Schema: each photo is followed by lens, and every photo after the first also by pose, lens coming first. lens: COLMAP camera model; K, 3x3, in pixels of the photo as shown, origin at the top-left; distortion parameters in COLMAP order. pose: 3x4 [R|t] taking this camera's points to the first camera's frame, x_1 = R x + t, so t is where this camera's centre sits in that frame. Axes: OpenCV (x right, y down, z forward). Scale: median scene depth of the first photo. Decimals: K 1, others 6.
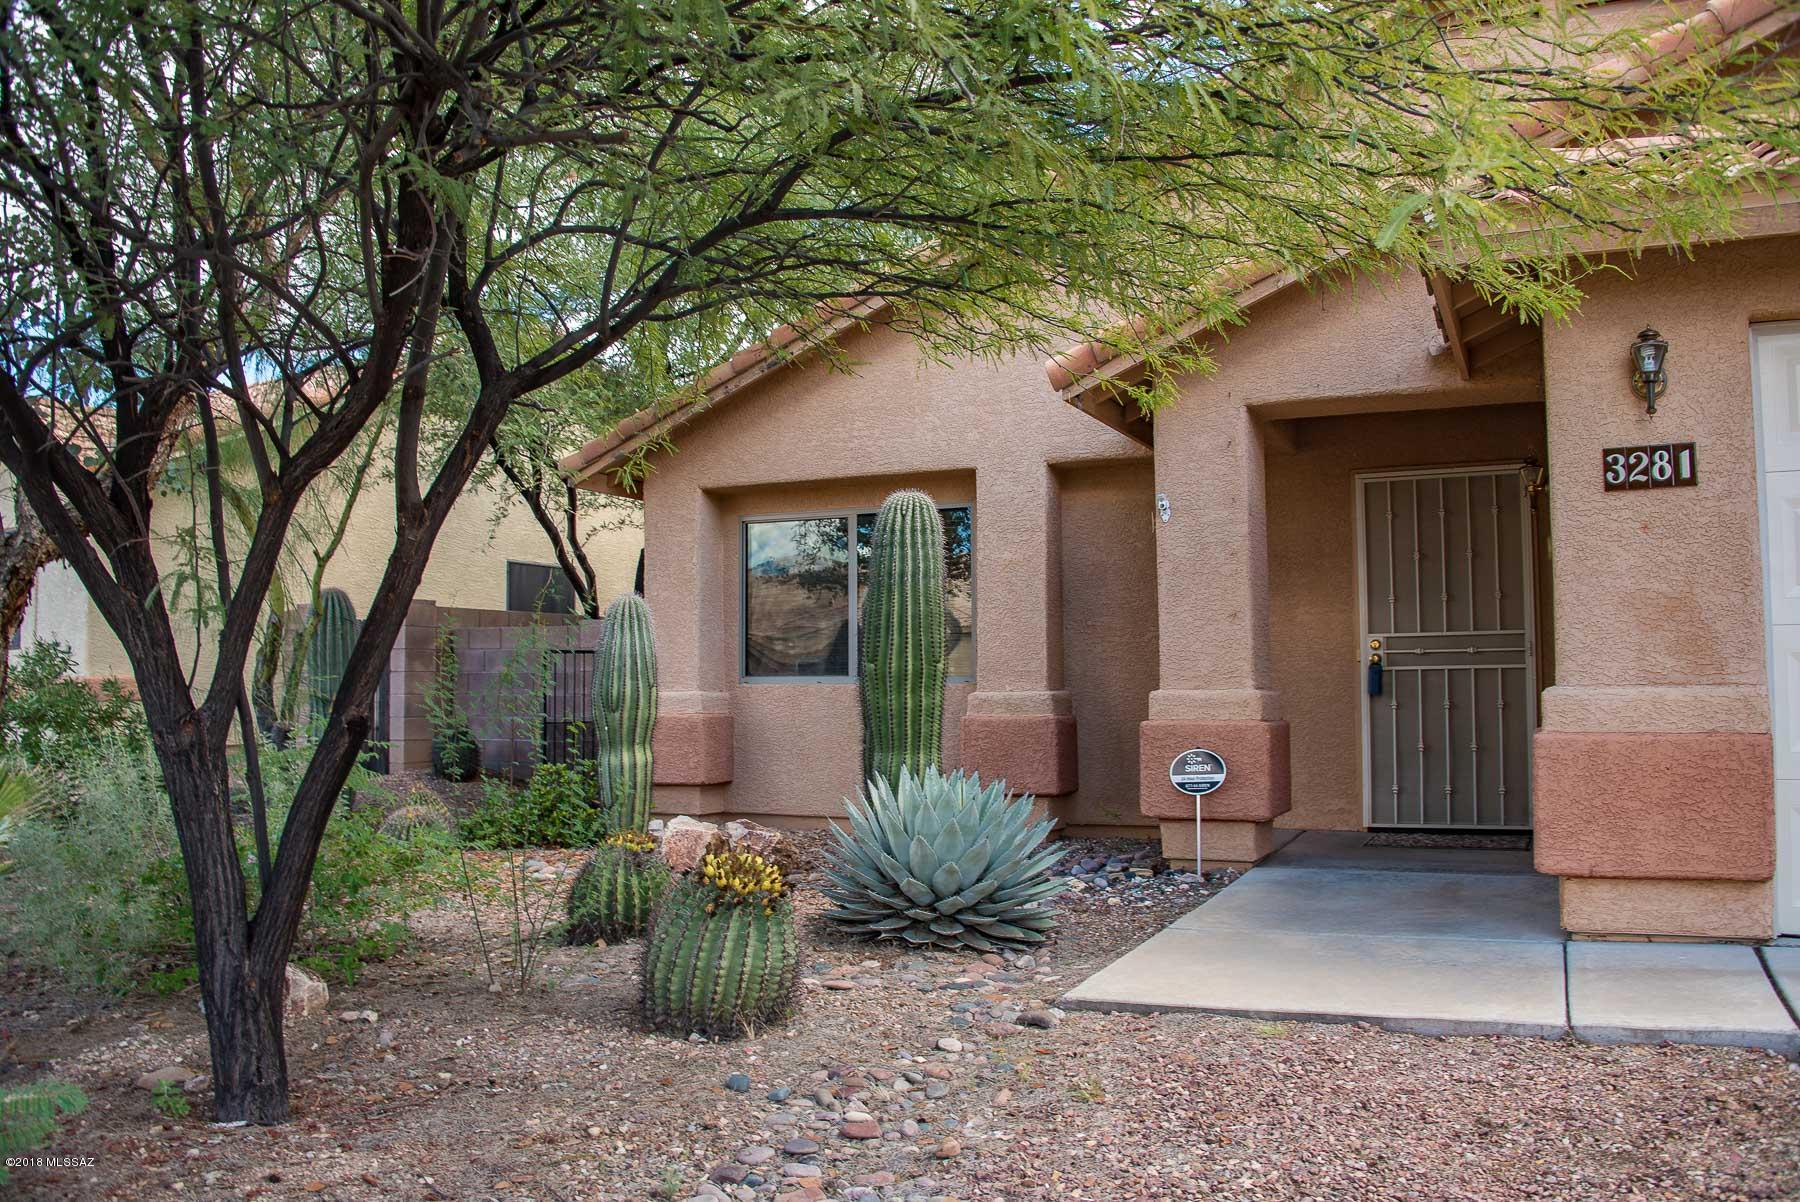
lens RADIAL K [[1408.7, 0, 898.3], [0, 1408.7, 605.1], [0, 0, 1]] dist [-0.006588, -0.001544]
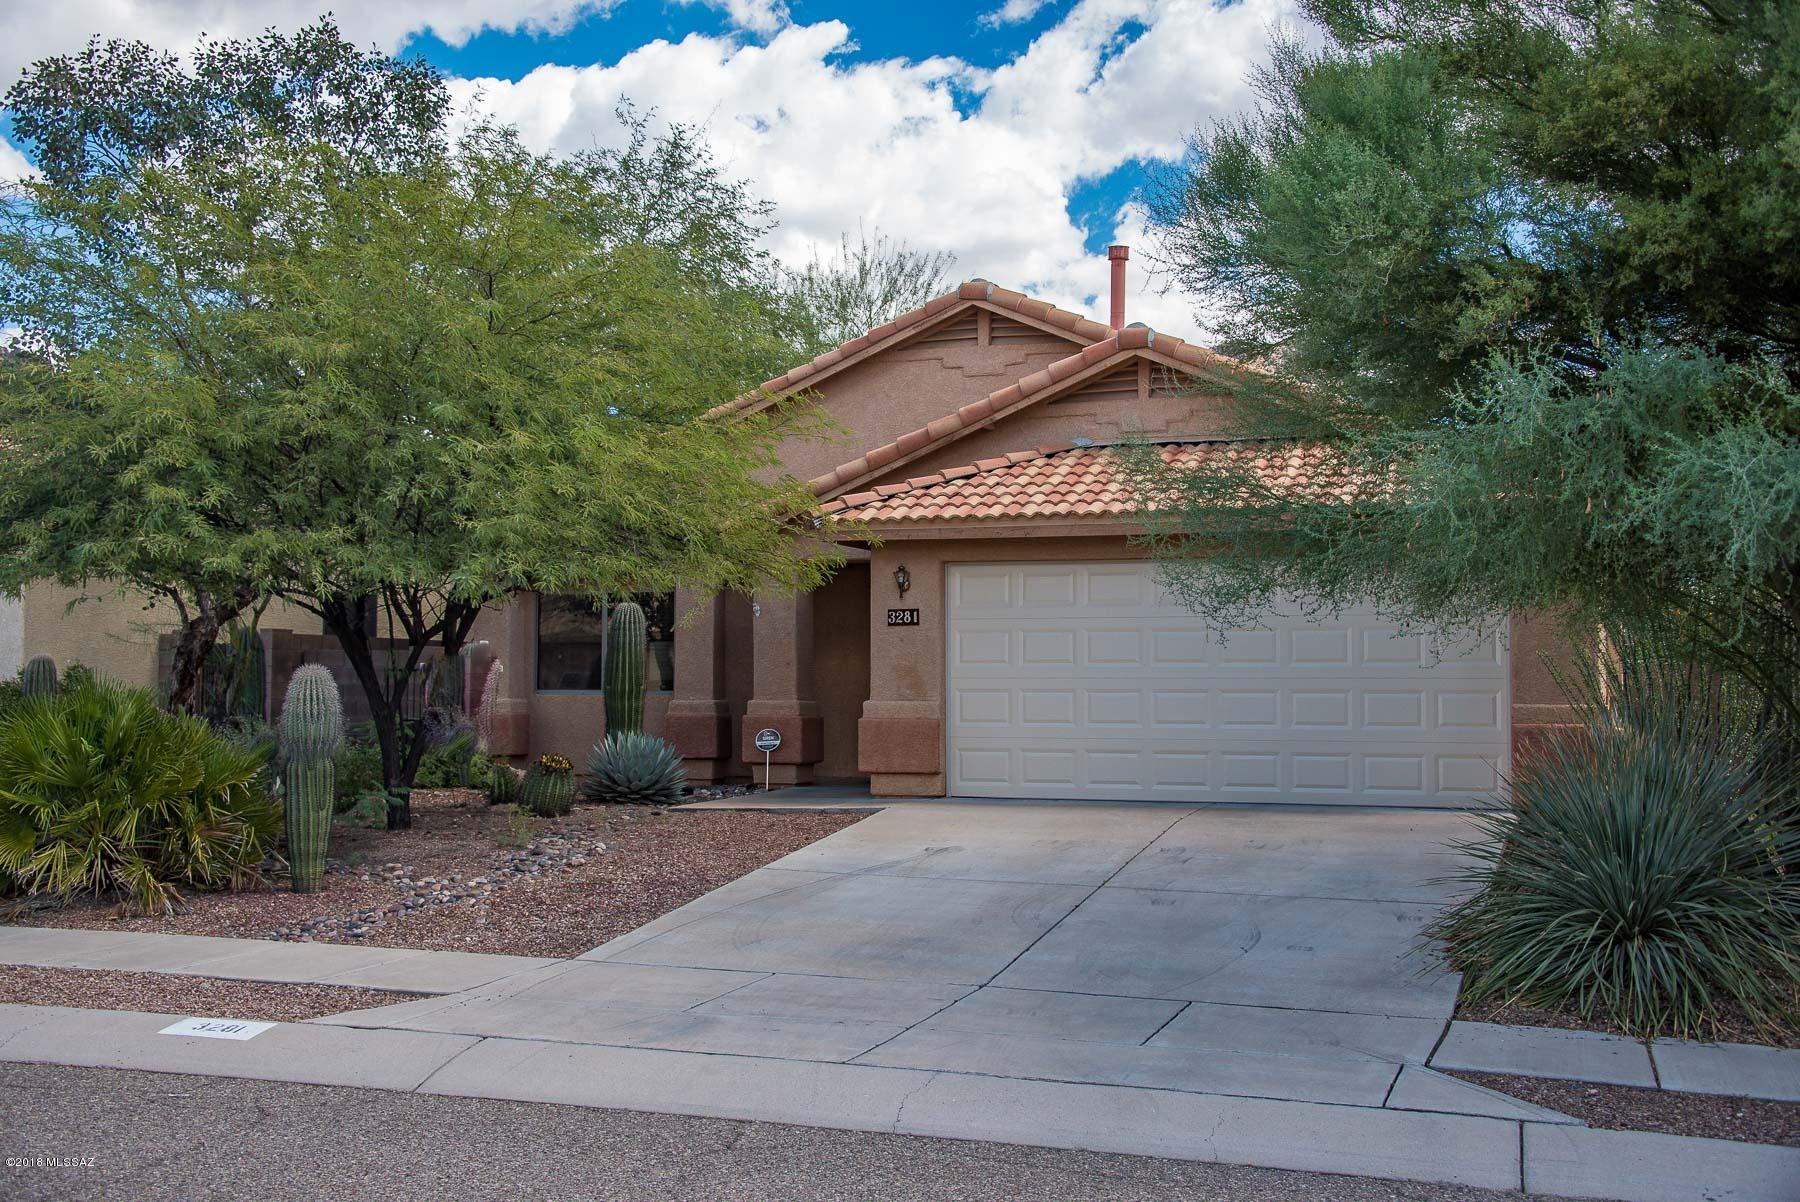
lens RADIAL K [[2171.9, 0, 899.7], [0, 2171.9, 597.0], [0, 0, 1]] dist [0.021352, 0.000000]
pose [[0.996186, 0.015755, 0.085821, 0.143138], [-0.016933, 0.999772, 0.013018, -0.151676], [-0.085596, -0.014422, 0.996226, -2.440570]]
